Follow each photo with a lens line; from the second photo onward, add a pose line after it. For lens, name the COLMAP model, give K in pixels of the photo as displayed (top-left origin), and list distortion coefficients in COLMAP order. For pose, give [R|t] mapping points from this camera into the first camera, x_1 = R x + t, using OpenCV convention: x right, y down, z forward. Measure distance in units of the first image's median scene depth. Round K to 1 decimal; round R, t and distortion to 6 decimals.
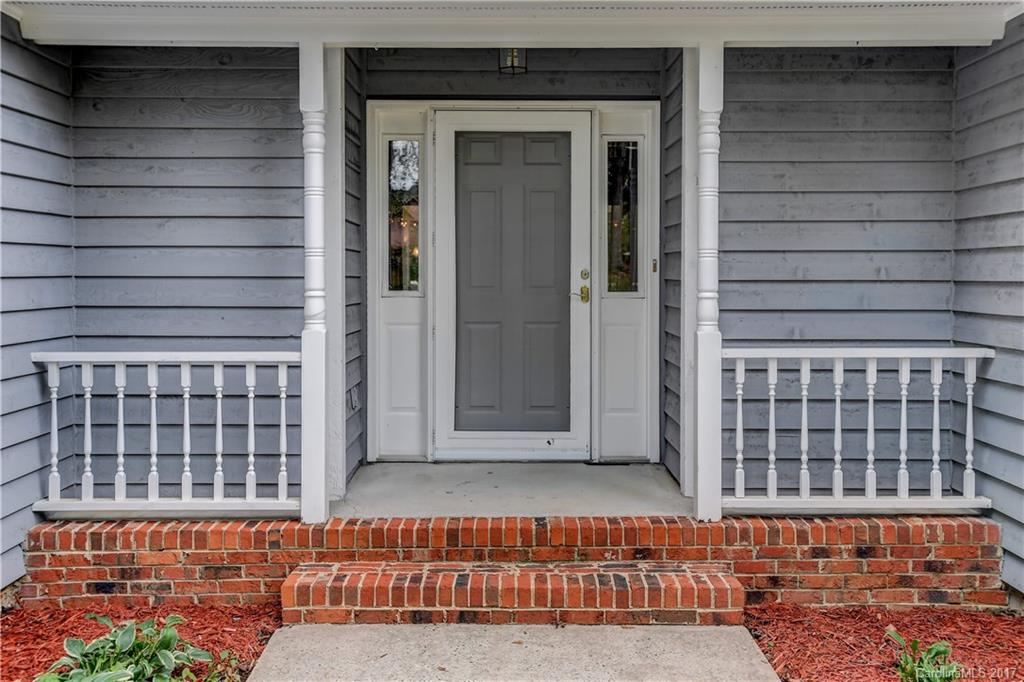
lens RADIAL K [[953.3, 0, 511.0], [0, 953.3, 341.5], [0, 0, 1]] dist [0.002998, 0.000000]
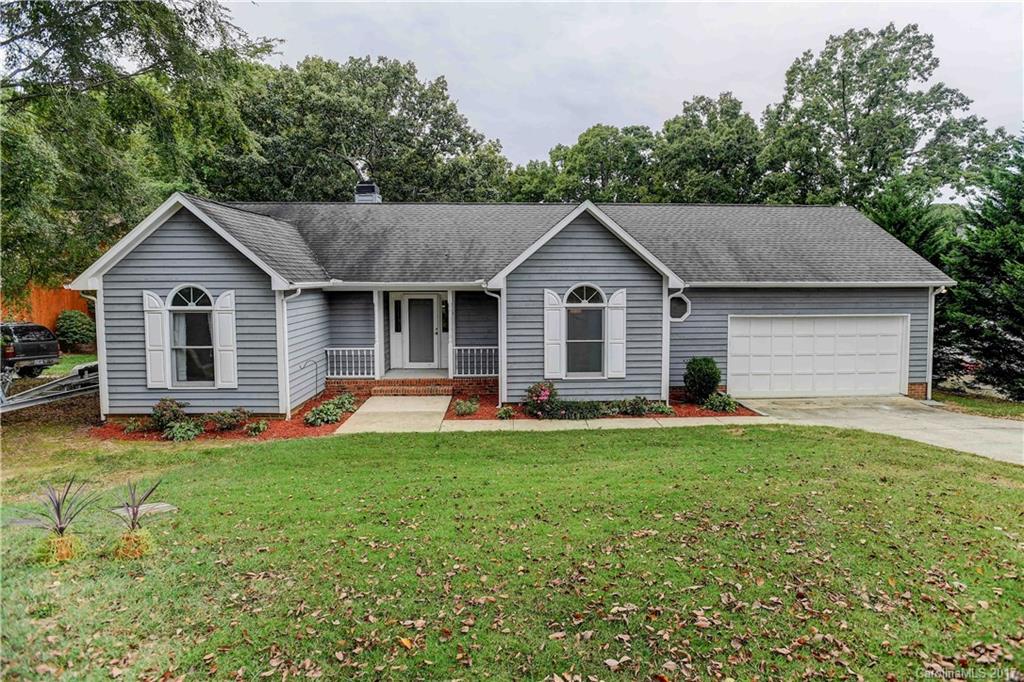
lens RADIAL K [[506.0, 0, 514.0], [0, 506.0, 340.4], [0, 0, 1]] dist [-0.019429, 0.001990]
pose [[0.999779, -0.005819, 0.020225, 0.505275], [0.004736, 0.998573, 0.053202, -0.178293], [-0.020506, -0.053094, 0.998379, -1.839413]]
